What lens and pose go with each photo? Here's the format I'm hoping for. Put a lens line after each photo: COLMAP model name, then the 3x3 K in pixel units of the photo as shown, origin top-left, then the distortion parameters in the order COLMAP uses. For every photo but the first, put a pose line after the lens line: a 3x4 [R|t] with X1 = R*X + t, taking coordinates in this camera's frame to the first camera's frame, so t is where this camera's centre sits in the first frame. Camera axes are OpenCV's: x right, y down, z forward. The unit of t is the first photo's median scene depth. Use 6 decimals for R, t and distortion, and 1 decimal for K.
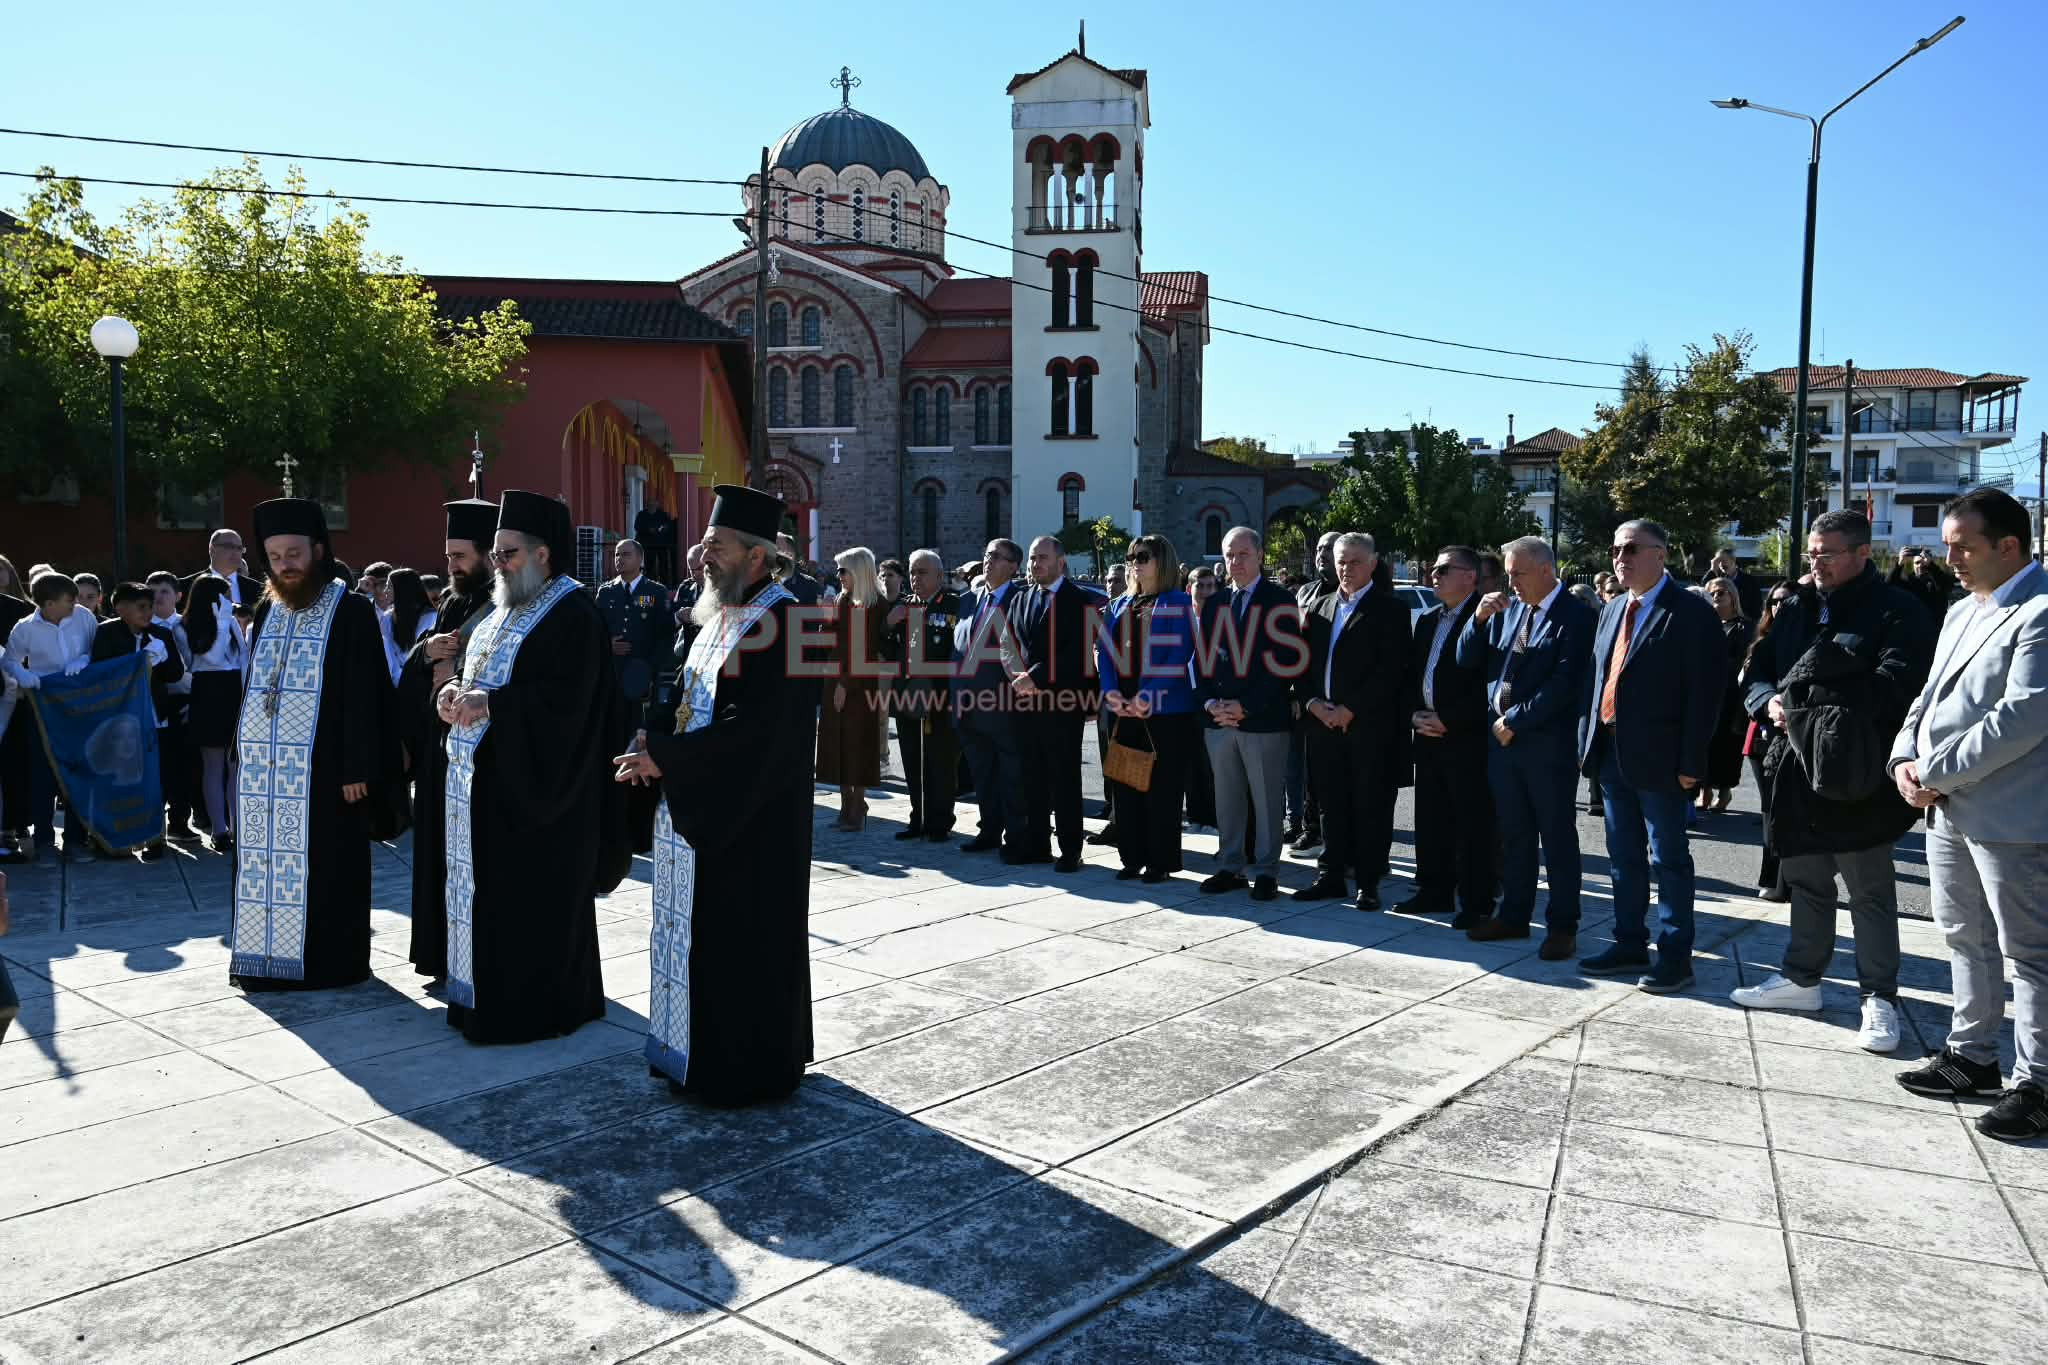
lens RADIAL K [[1481.3, 0, 1013.6], [0, 1481.3, 687.3], [0, 0, 1]] dist [-0.005286, -0.000033]
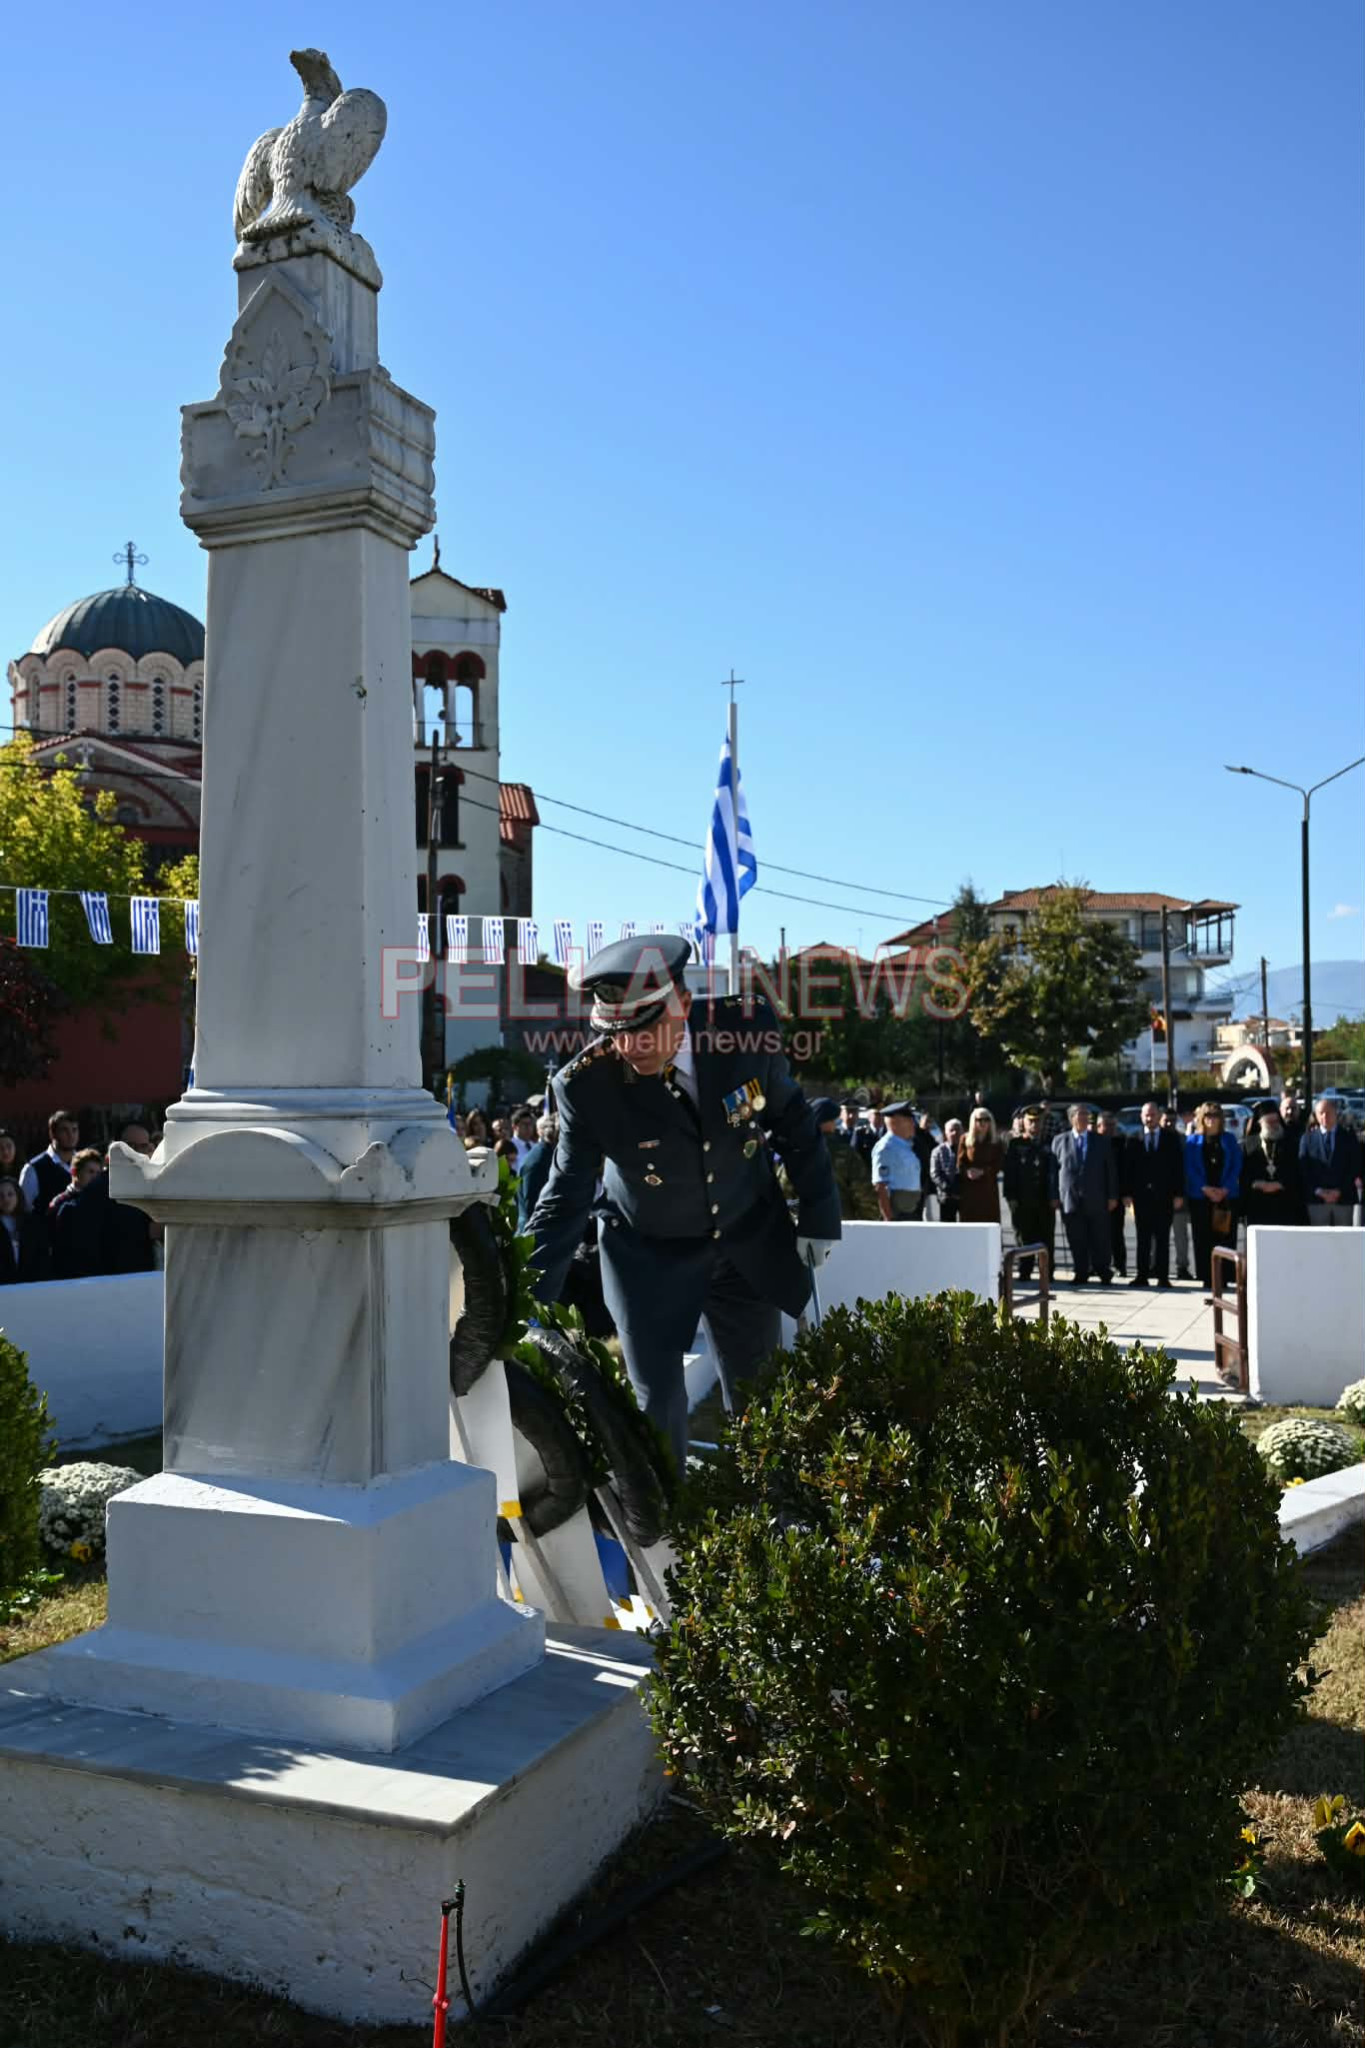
lens RADIAL K [[1772.4, 0, 702.1], [0, 1772.4, 1025.5], [0, 0, 1]] dist [-0.000361, -0.004245]
pose [[0.944304, 0.001006, 0.329072, -0.162579], [0.035888, 0.993716, -0.106024, 0.001848], [-0.327111, 0.111929, 0.938334, -0.113597]]
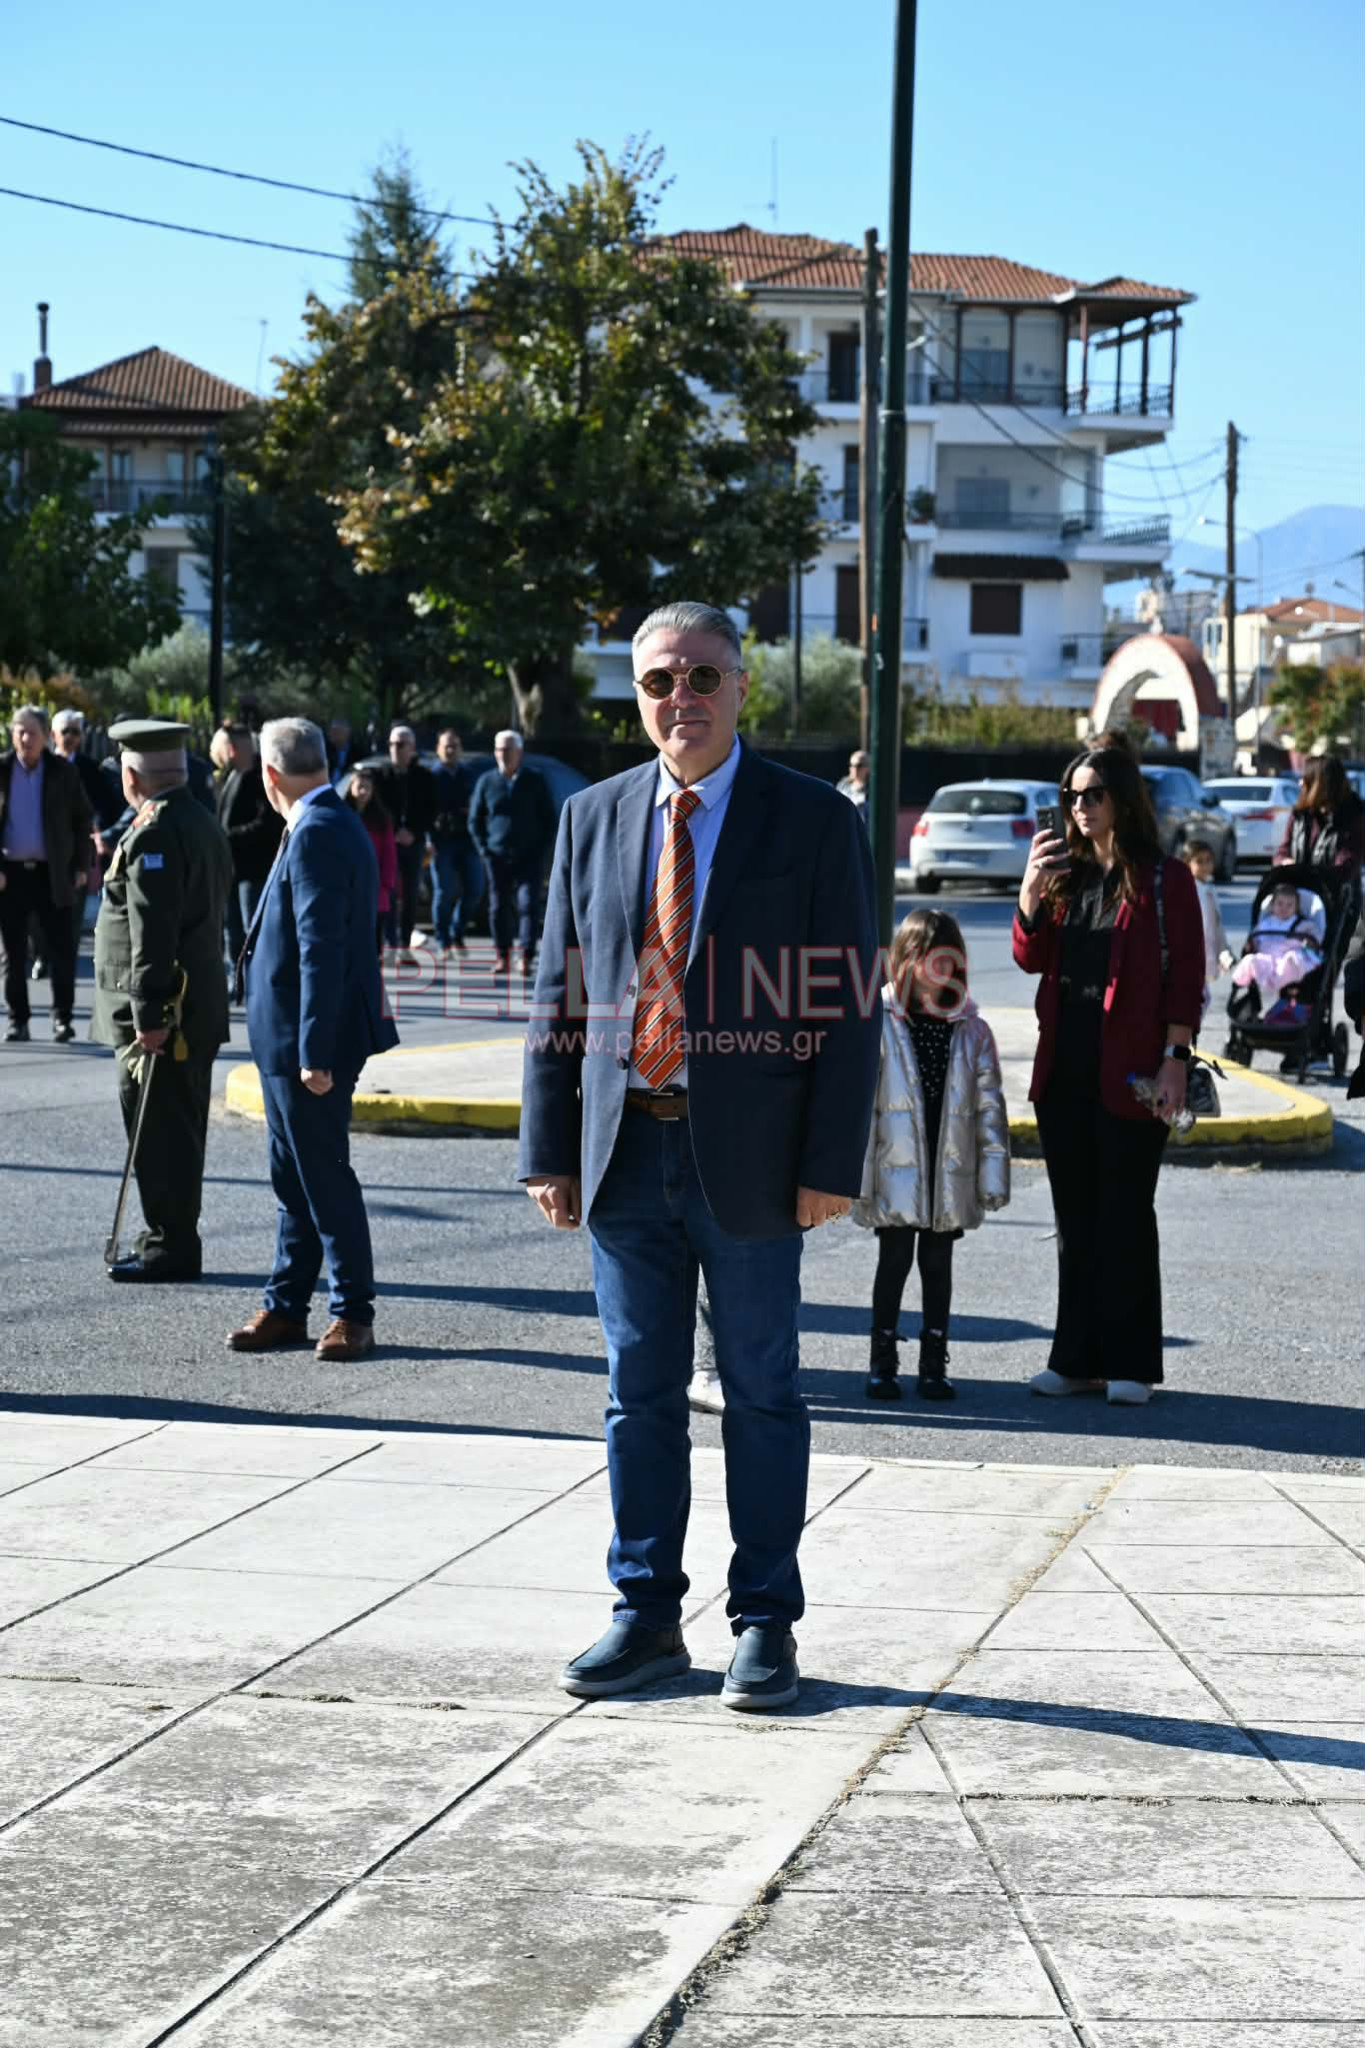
lens RADIAL K [[4172.2, 0, 682.5], [0, 4172.2, 1024.0], [0, 0, 1]] dist [0.010272, -0.231116]
pose [[0.884896, -0.016027, 0.465513, -0.023804], [0.018134, 0.999836, -0.000048, 0.000940], [-0.465435, 0.008484, 0.885041, -0.009206]]
